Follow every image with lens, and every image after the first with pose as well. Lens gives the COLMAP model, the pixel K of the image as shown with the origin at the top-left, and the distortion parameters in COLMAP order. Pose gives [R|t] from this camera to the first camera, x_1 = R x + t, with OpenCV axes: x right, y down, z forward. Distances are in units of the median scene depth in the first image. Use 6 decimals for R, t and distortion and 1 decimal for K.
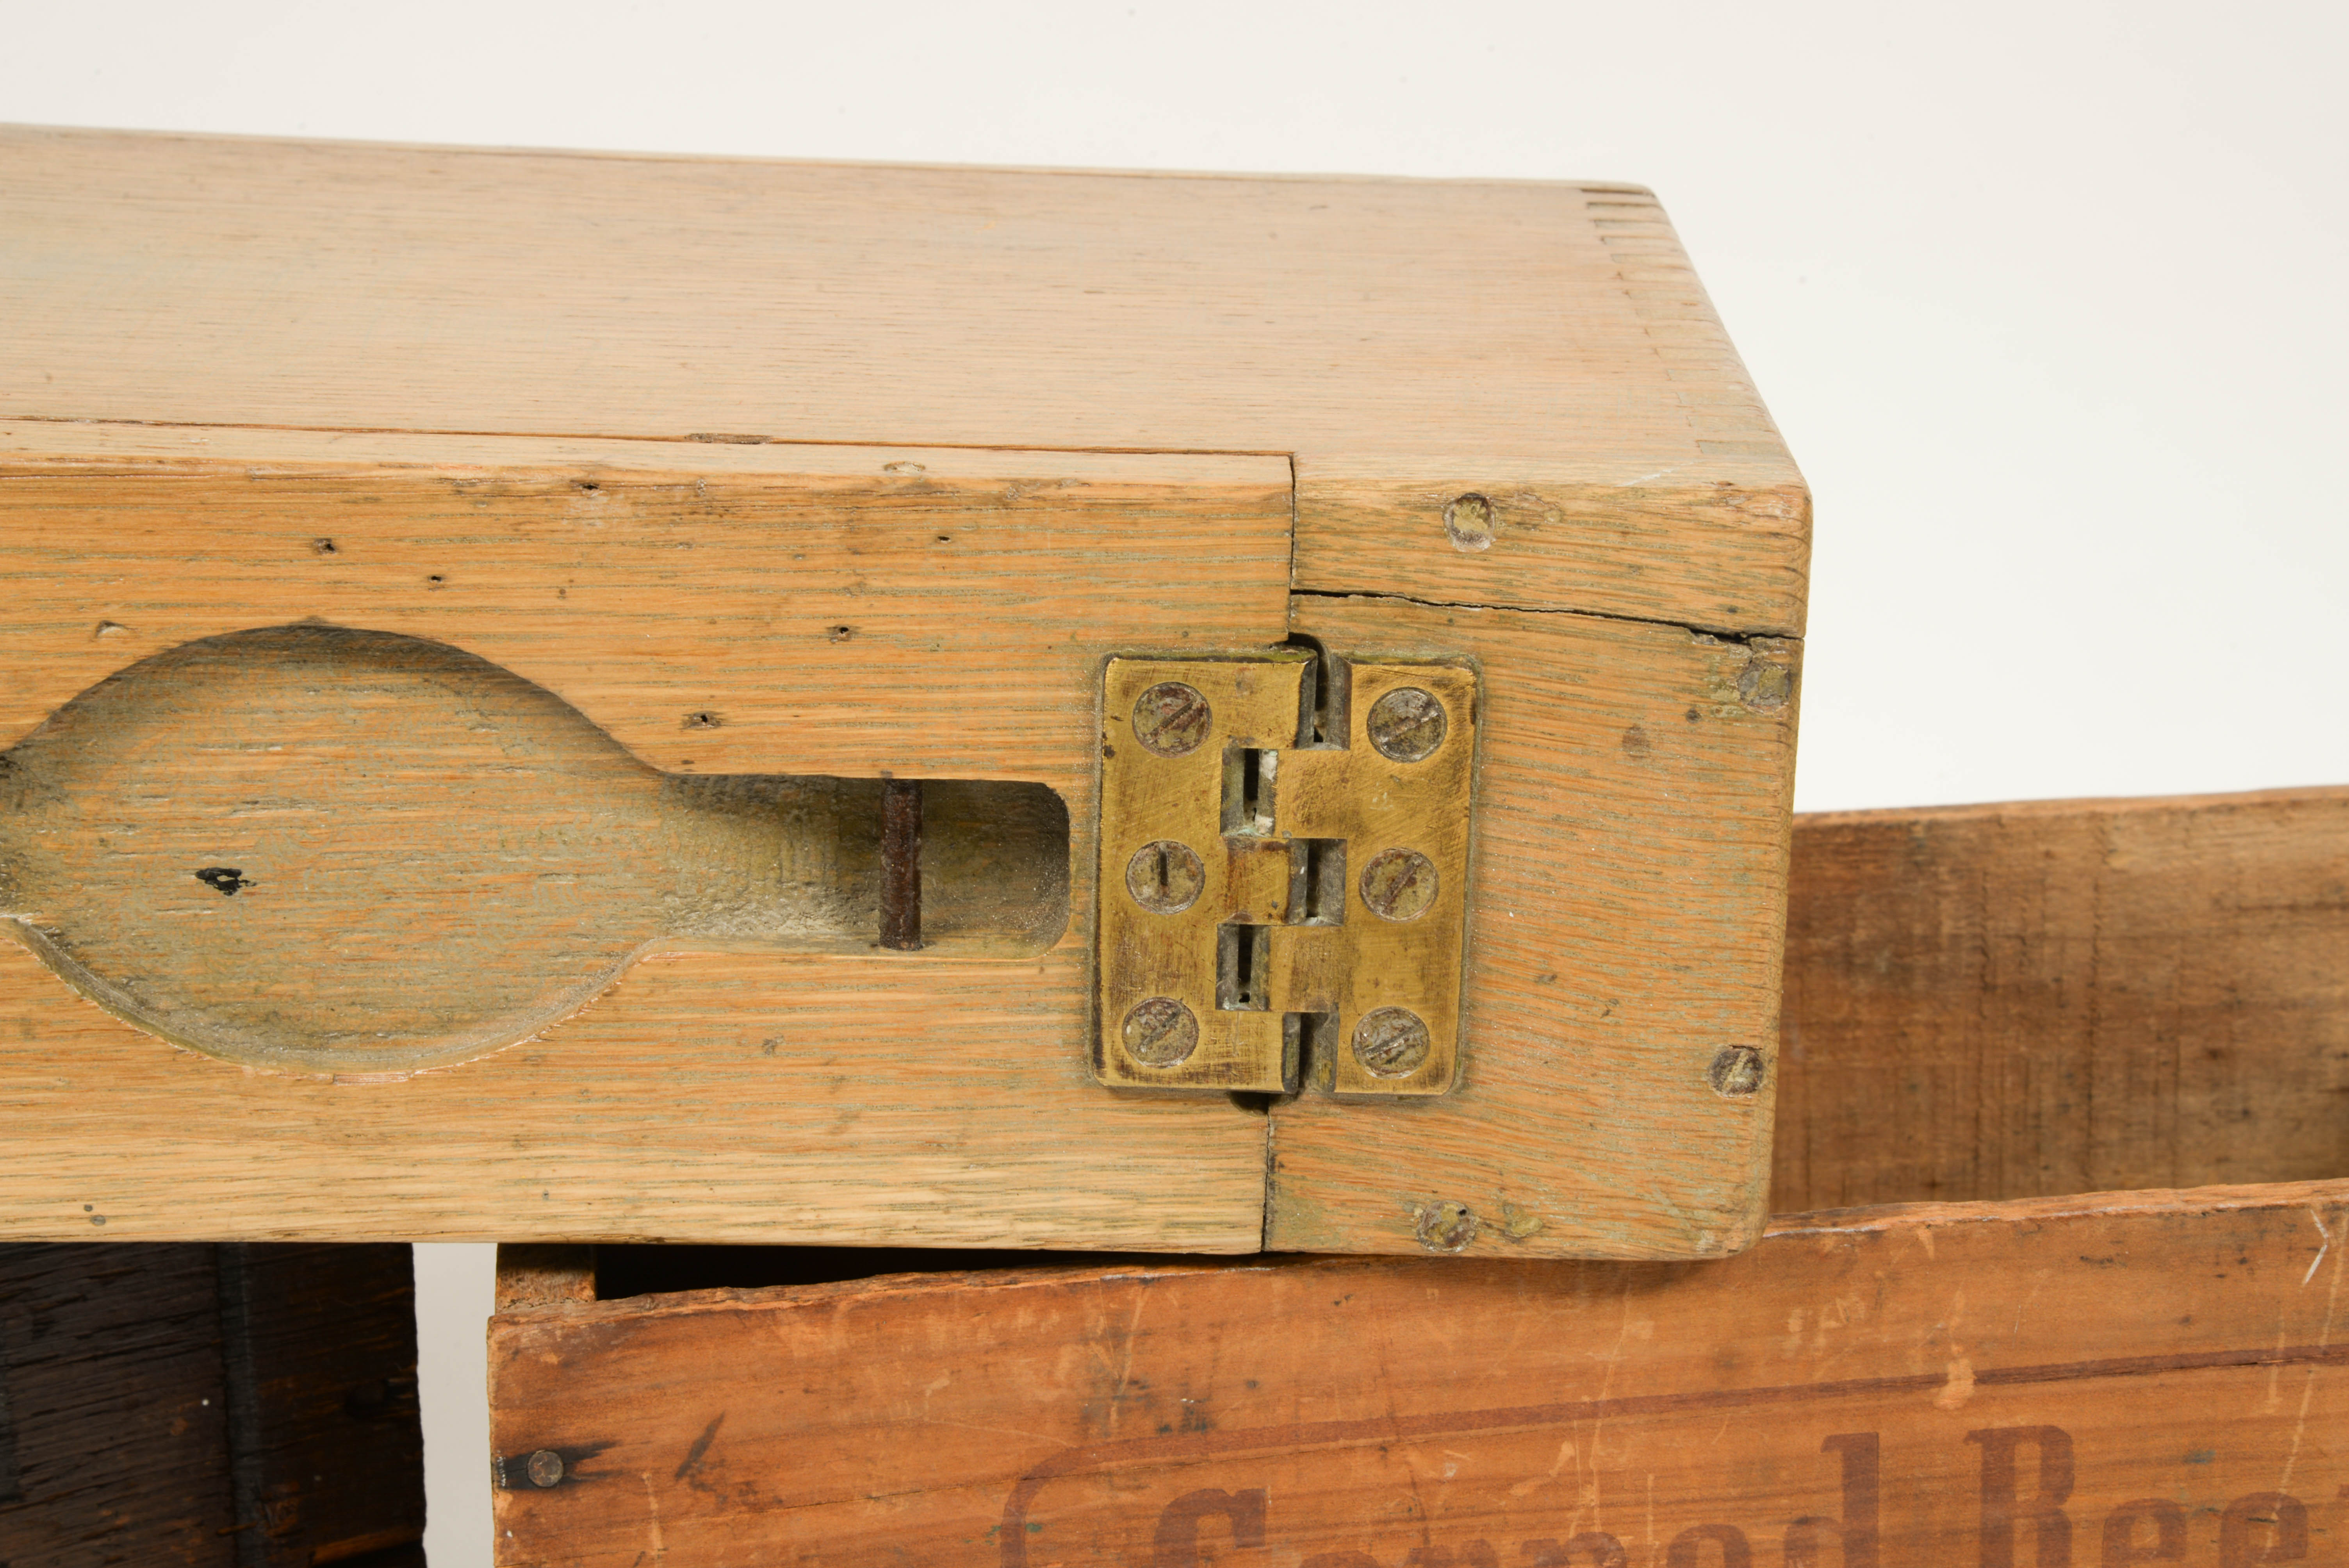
lens RADIAL K [[4455.2, 0, 1165.9], [0, 4455.2, 786.8], [0, 0, 1]] dist [0.391778, 0.379790]
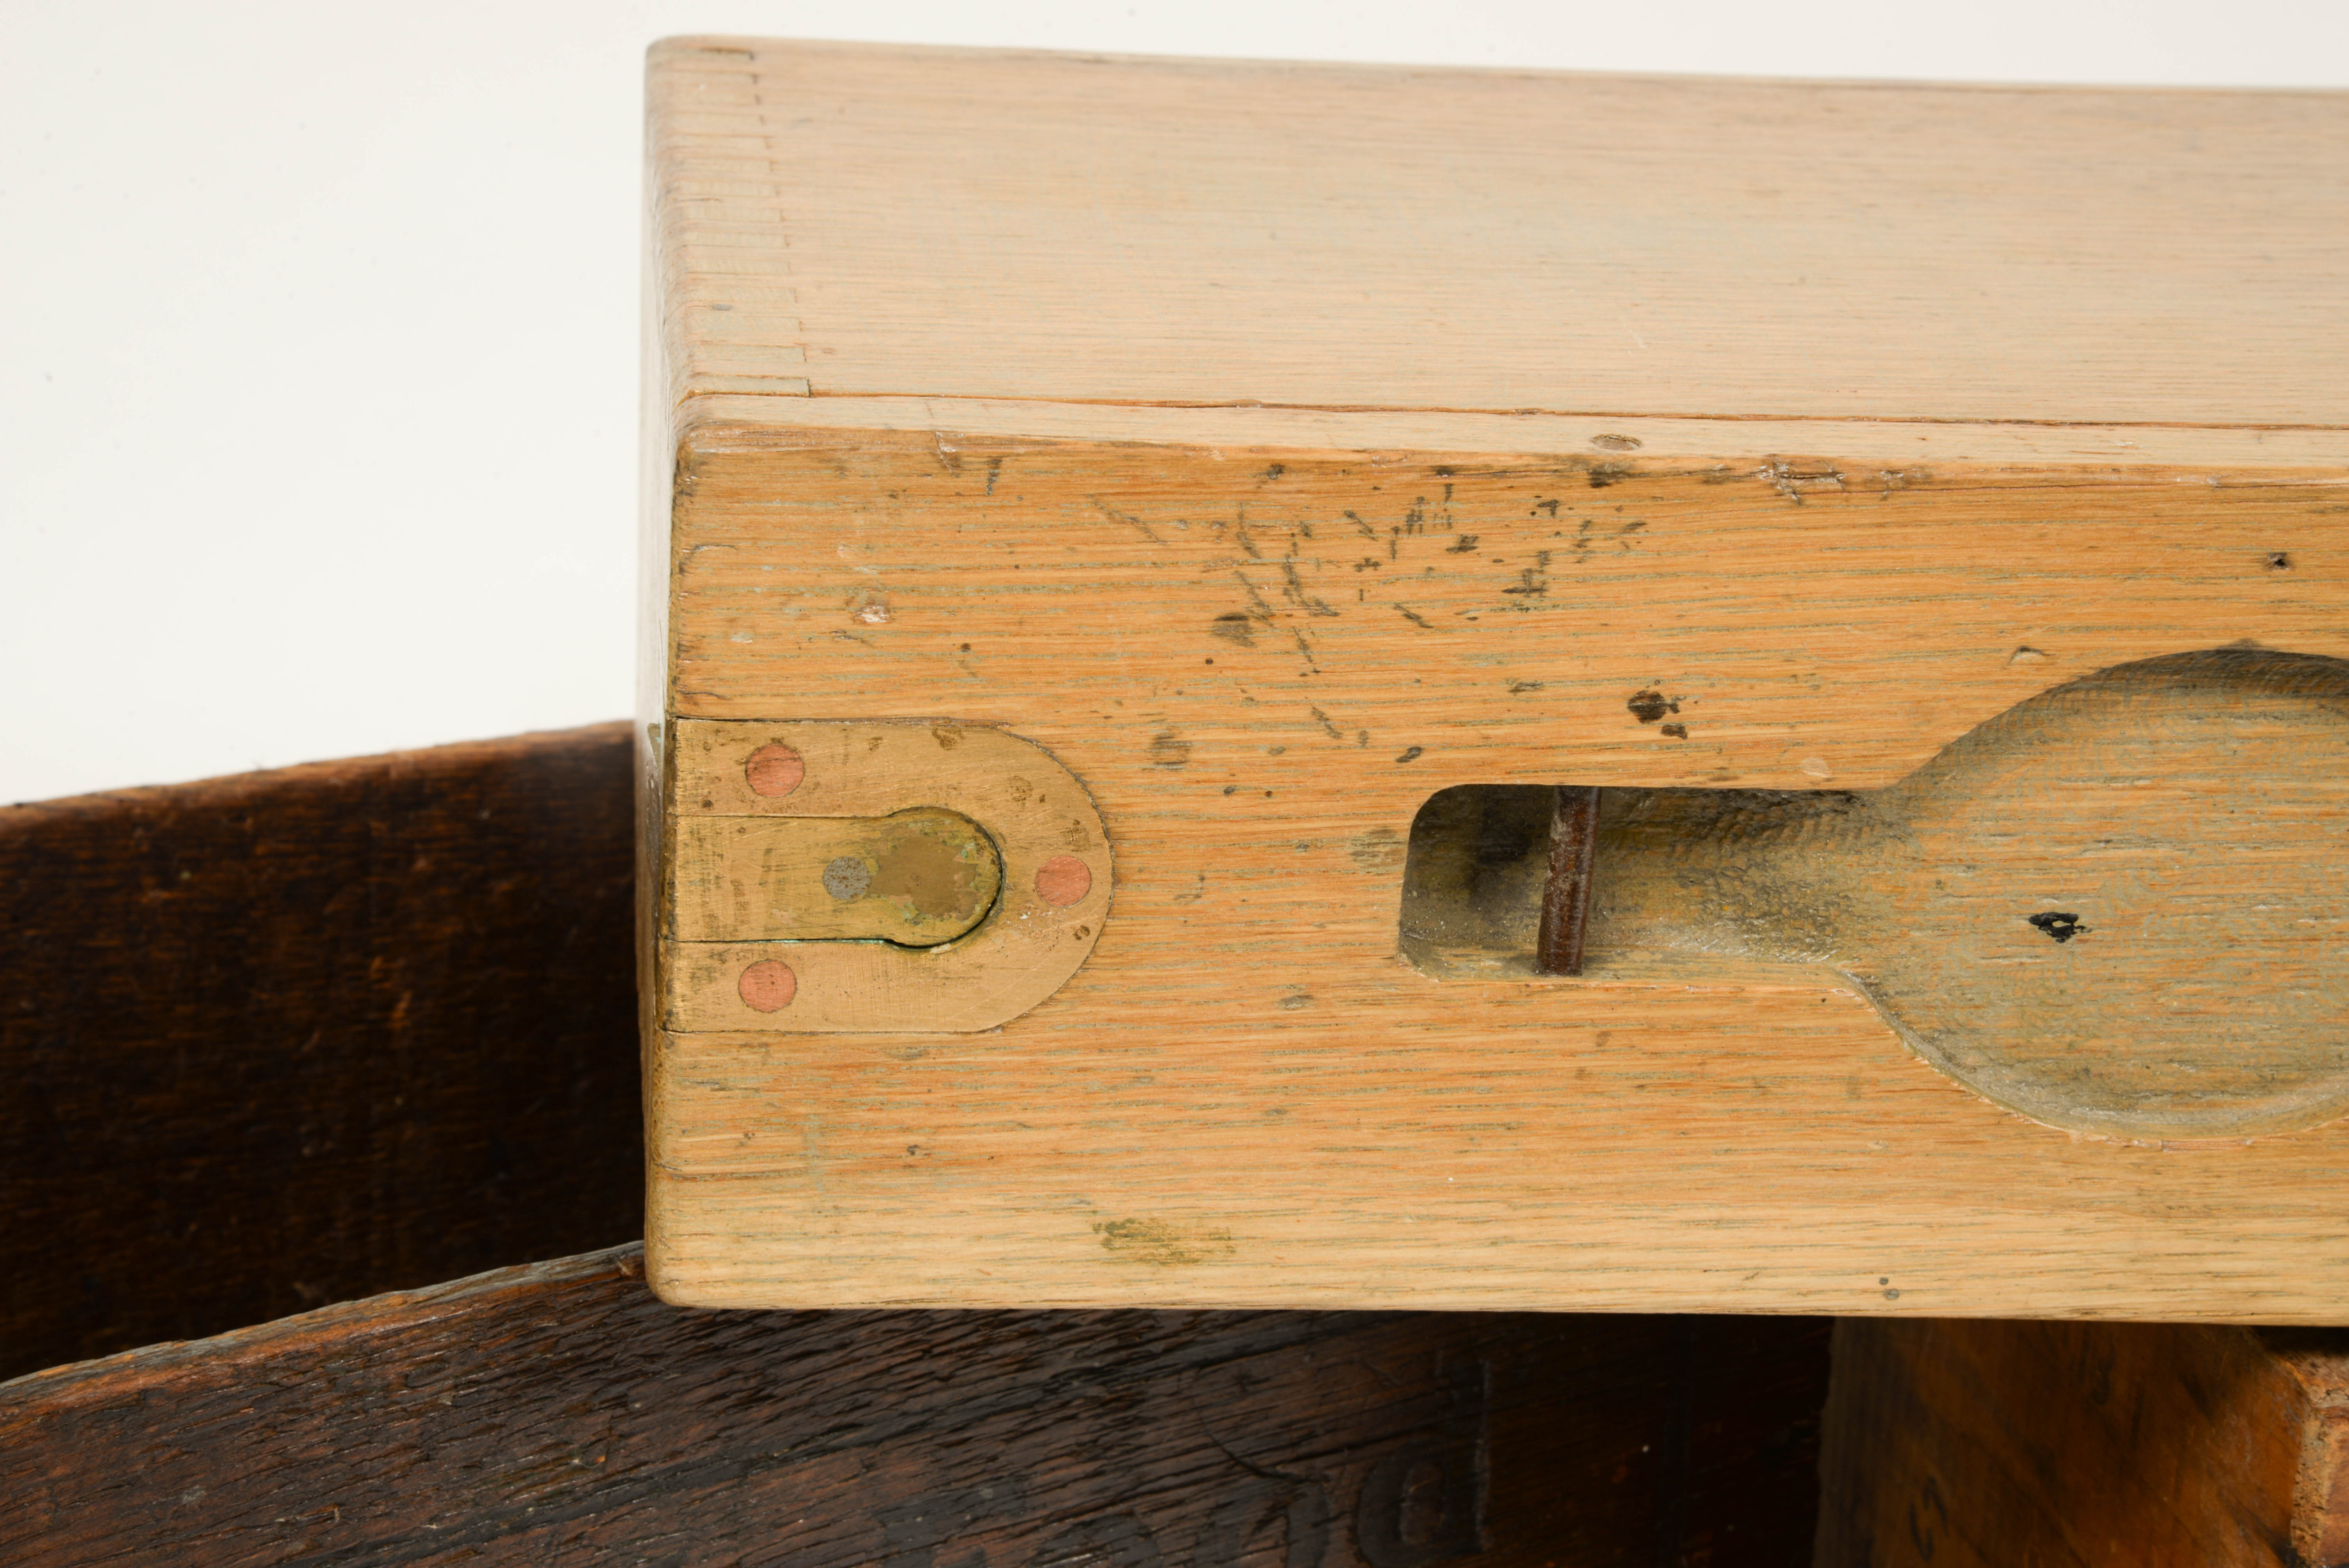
lens RADIAL K [[4455.2, 0, 1165.9], [0, 4455.2, 786.8], [0, 0, 1]] dist [0.391778, 0.379790]
pose [[0.991780, 0.000018, 0.127957, -0.491787], [-0.005428, 0.999106, 0.041933, -0.043181], [-0.127841, -0.042283, 0.990893, 0.129818]]
